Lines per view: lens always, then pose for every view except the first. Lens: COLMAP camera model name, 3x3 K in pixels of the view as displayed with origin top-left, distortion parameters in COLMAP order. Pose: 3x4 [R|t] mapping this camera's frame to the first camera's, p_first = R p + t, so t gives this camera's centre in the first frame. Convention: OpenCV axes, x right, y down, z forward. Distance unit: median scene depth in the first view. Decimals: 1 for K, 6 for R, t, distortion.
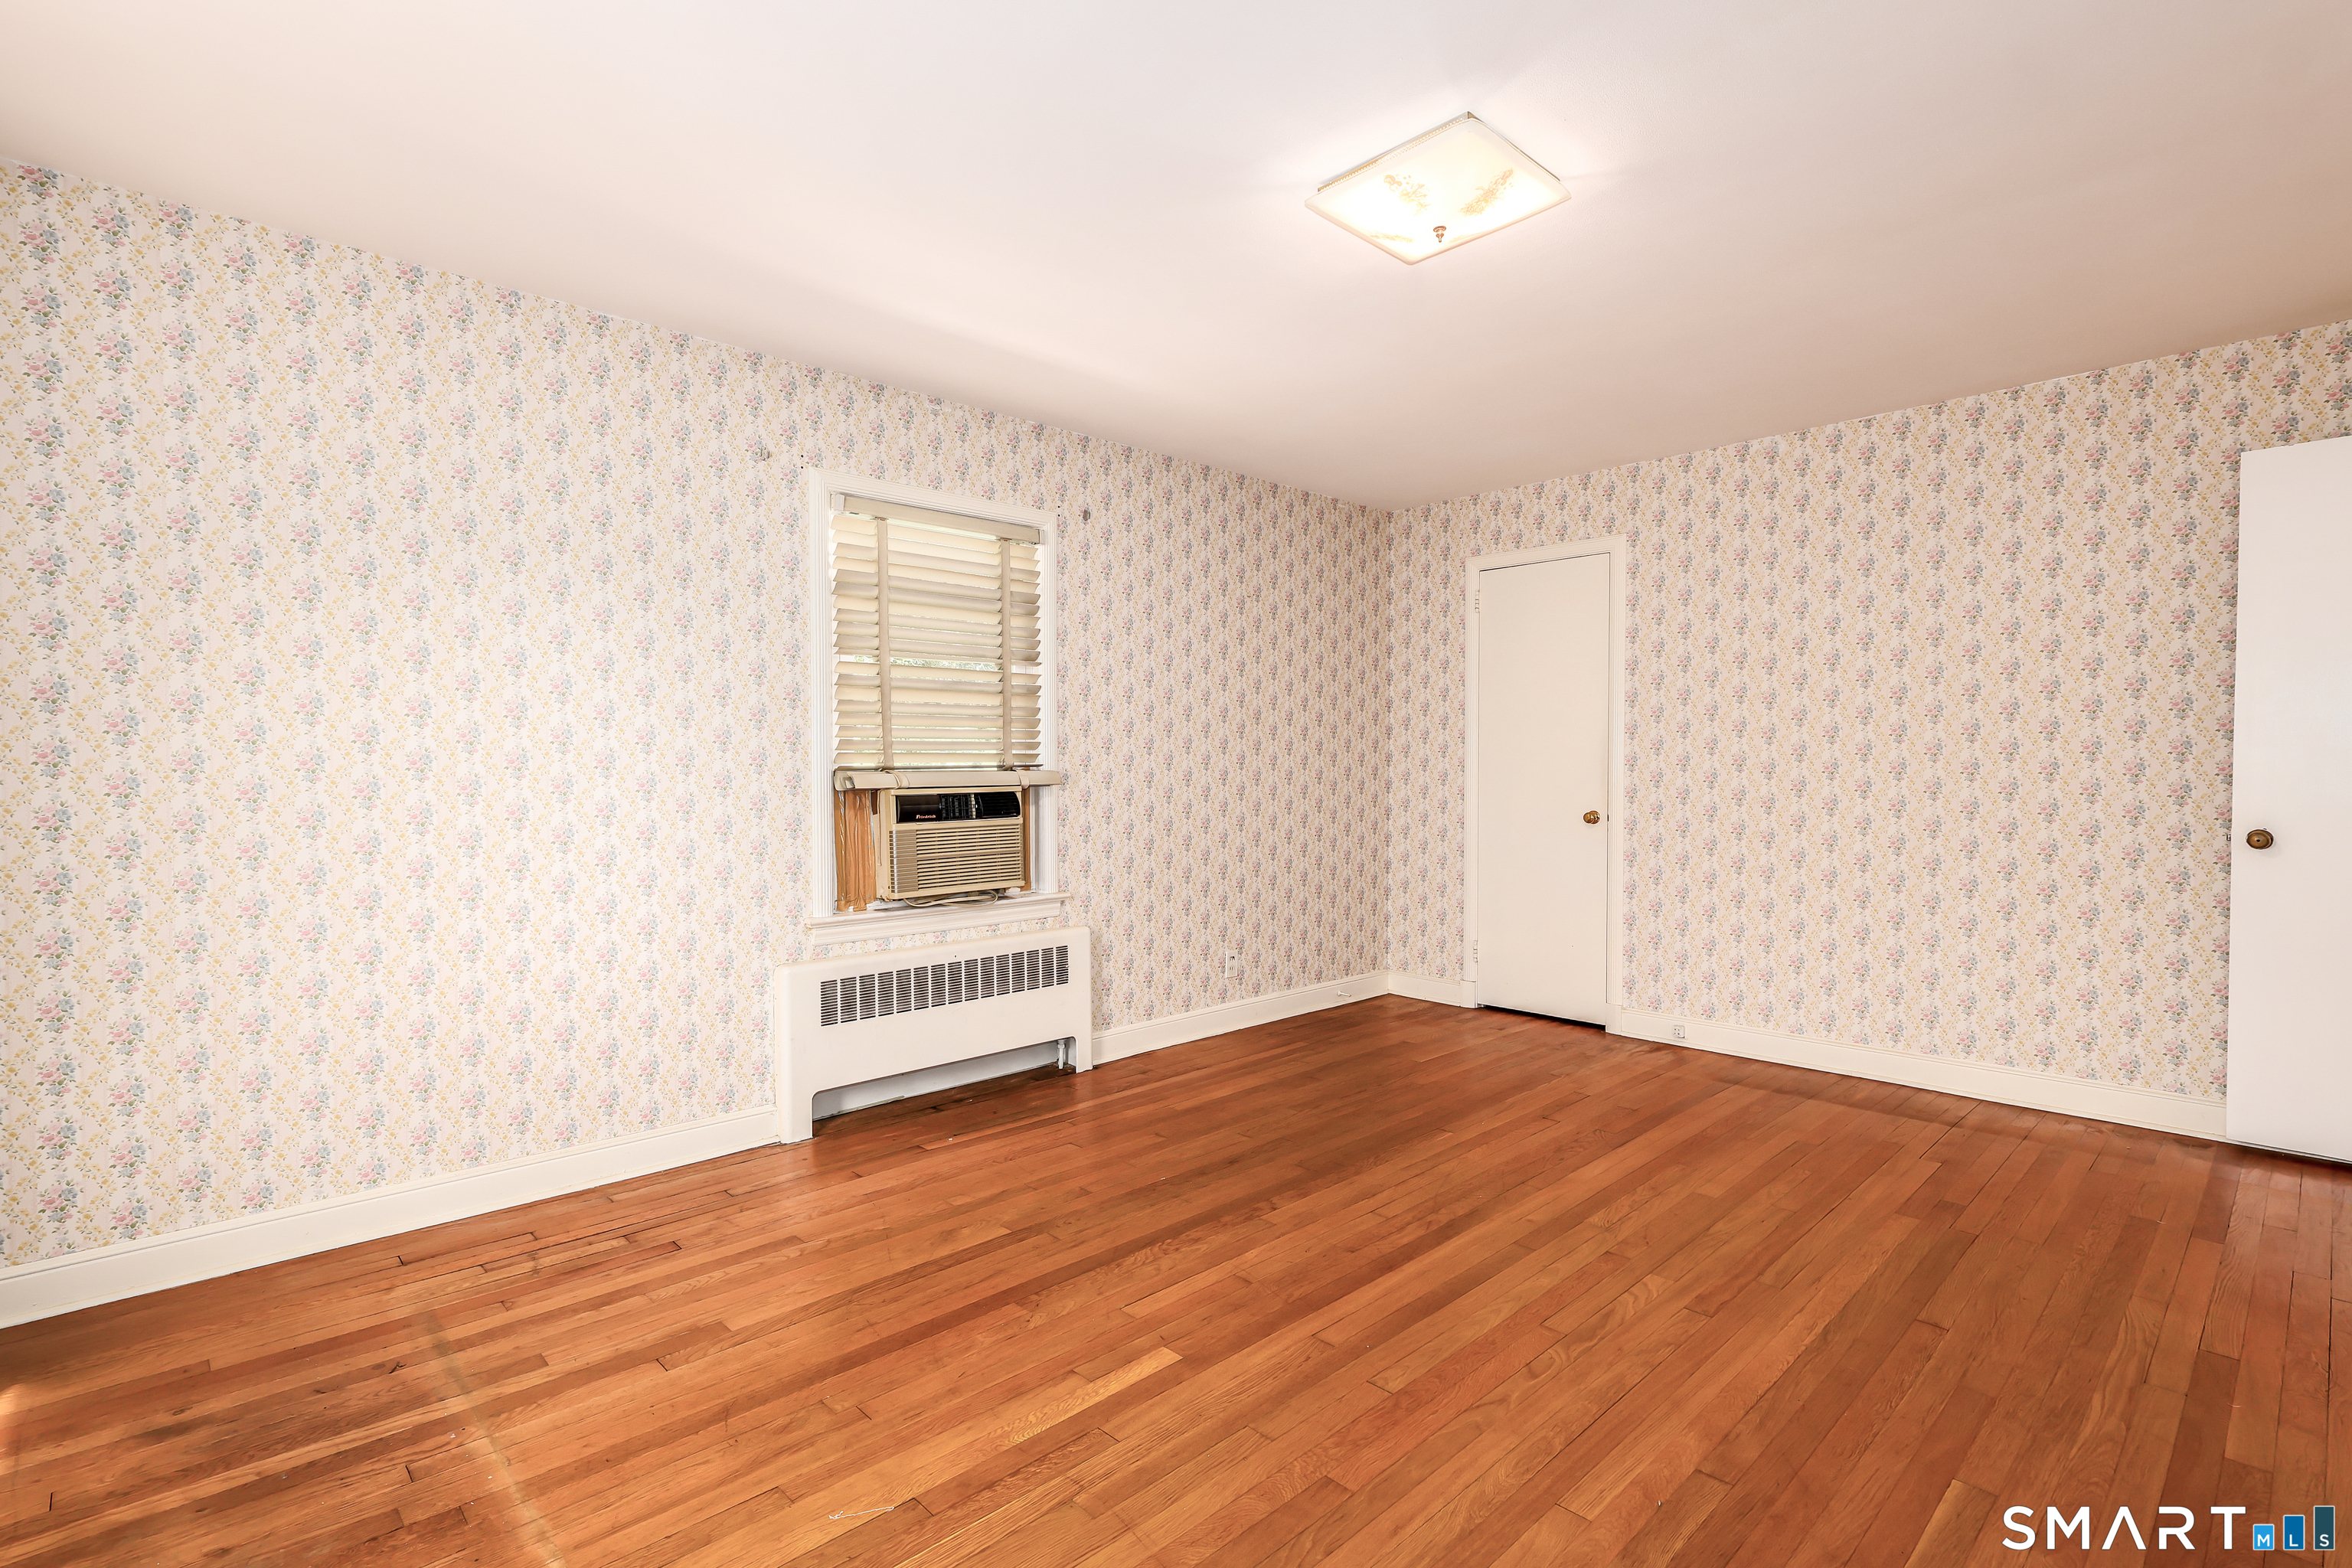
lens RADIAL K [[1131.6, 0, 1176.0], [0, 1131.6, 784.0], [0, 0, 1]] dist [-0.002078, 0.000763]
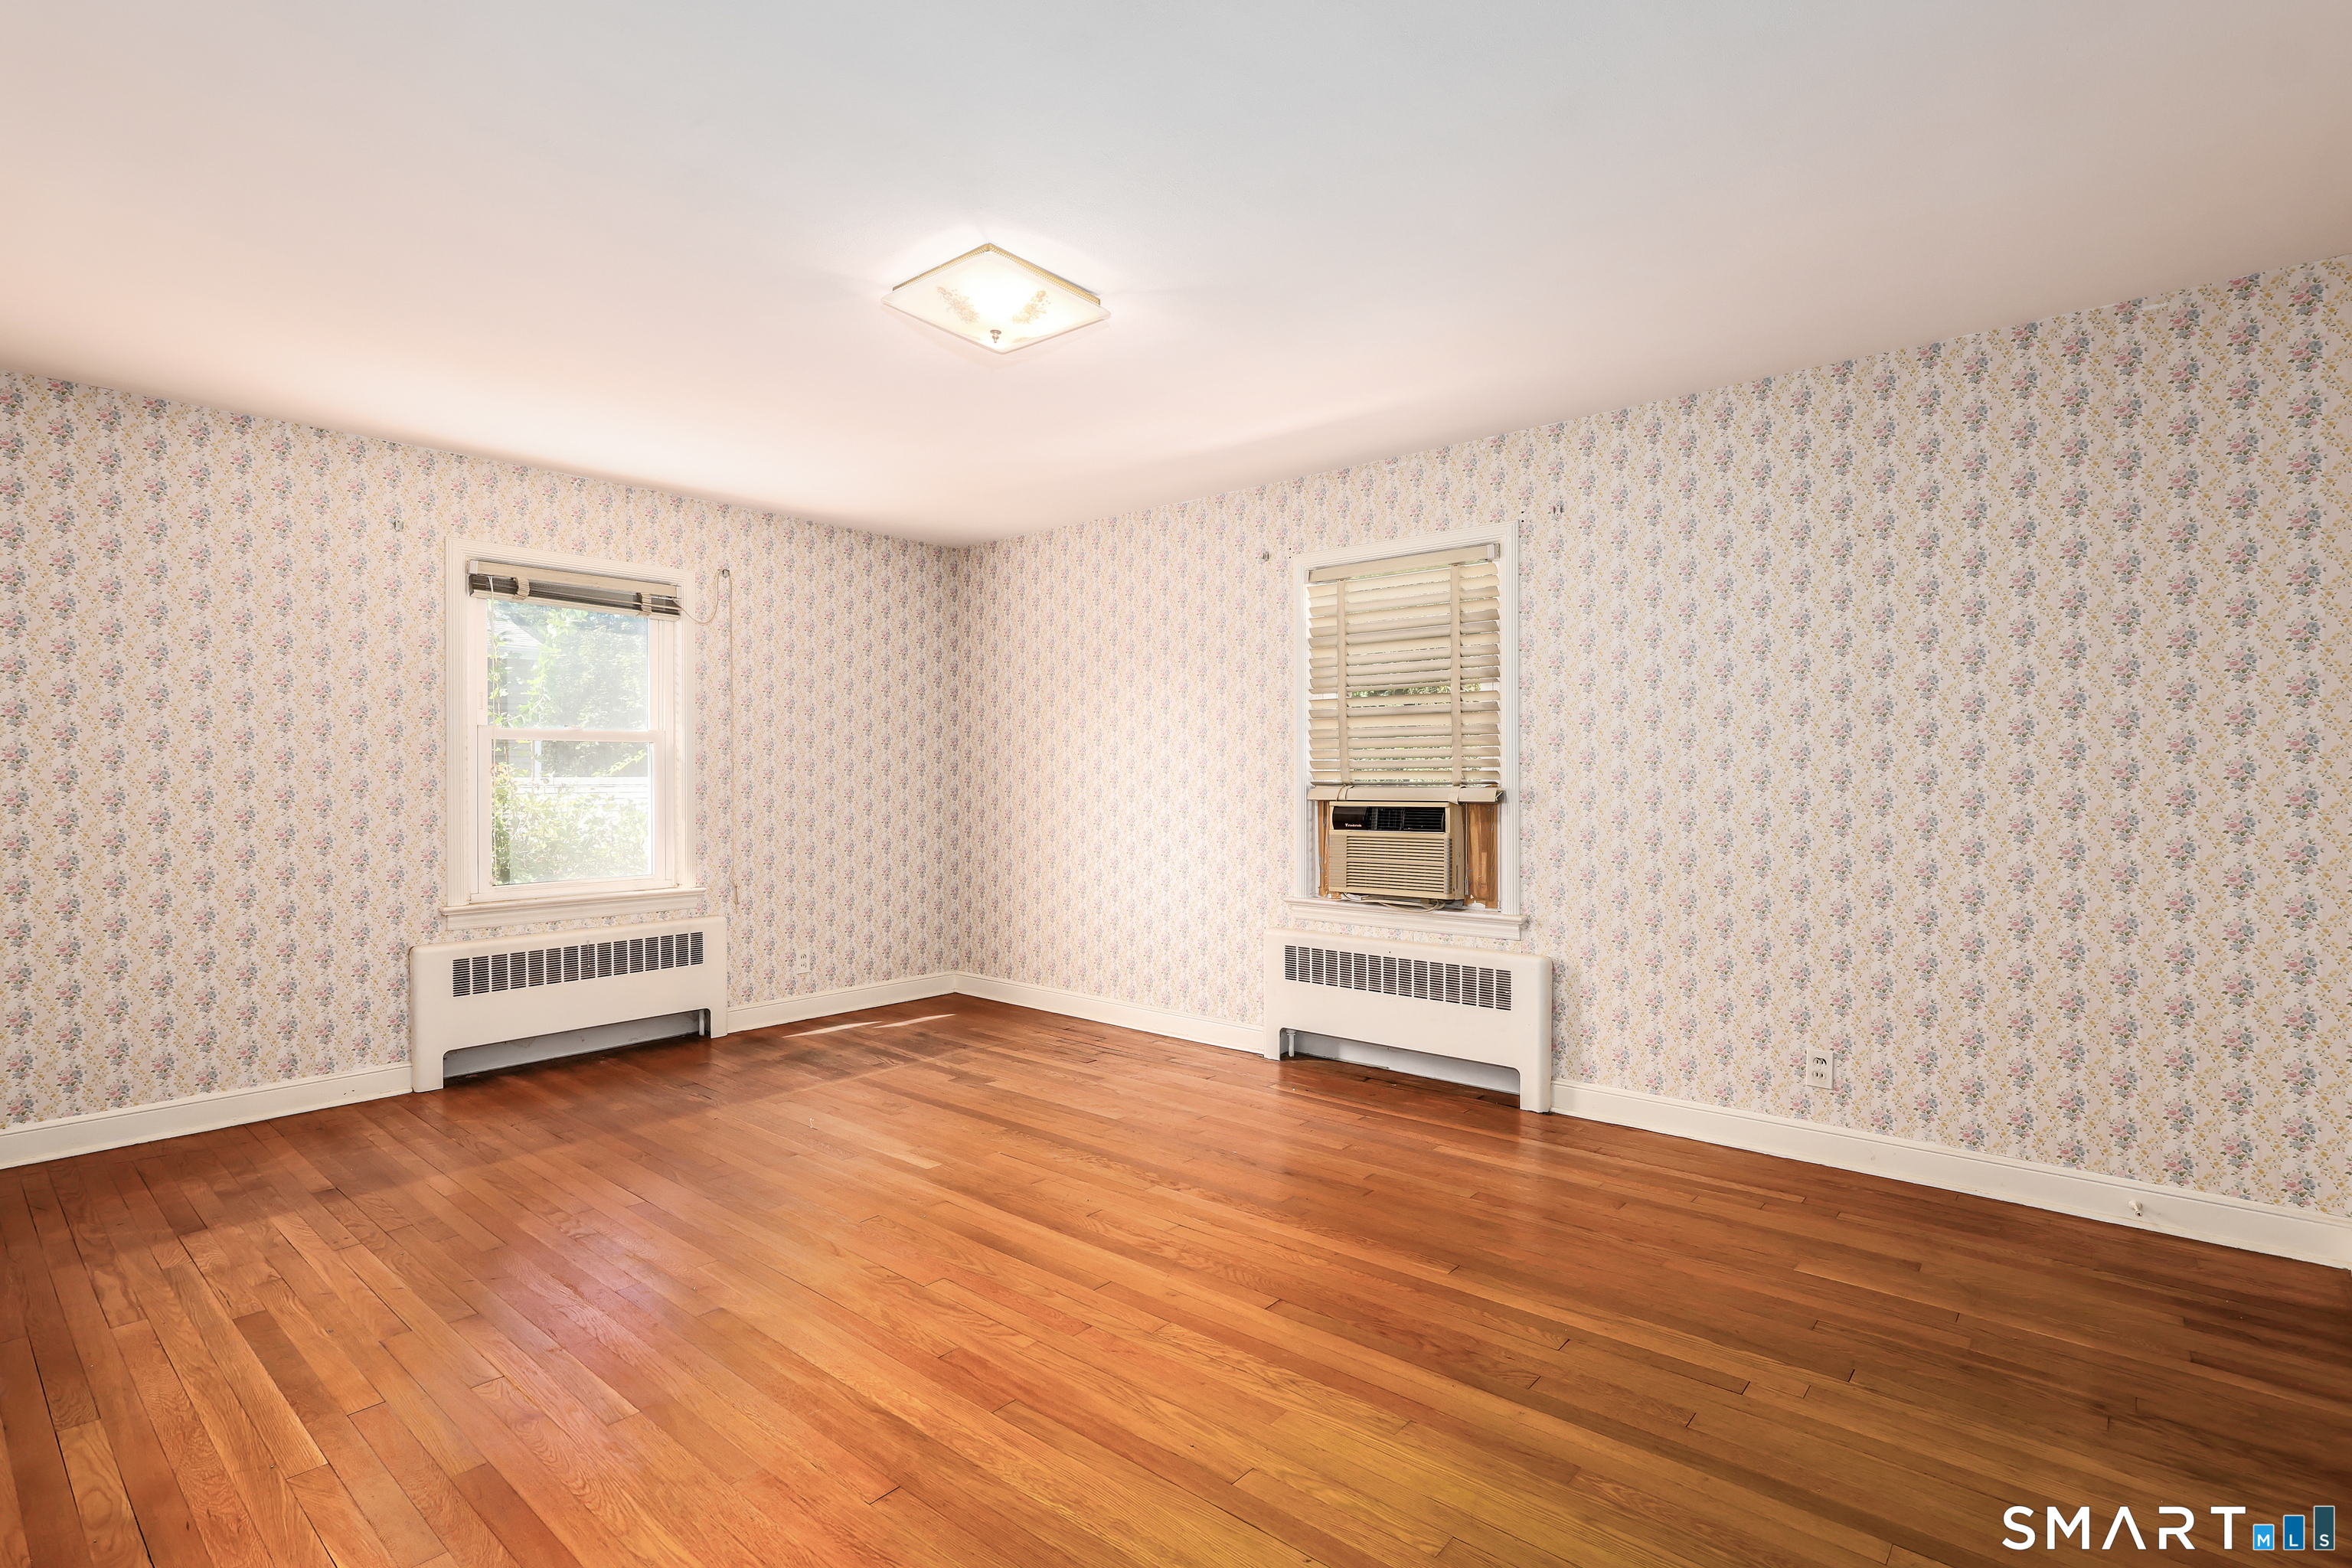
lens RADIAL K [[1131.6, 0, 1176.0], [0, 1131.6, 784.0], [0, 0, 1]] dist [-0.002078, 0.000763]
pose [[0.089821, 0.011774, -0.995888, 0.929202], [-0.015620, 0.999824, 0.010411, -0.023446], [0.995835, 0.014620, 0.089989, 0.706389]]
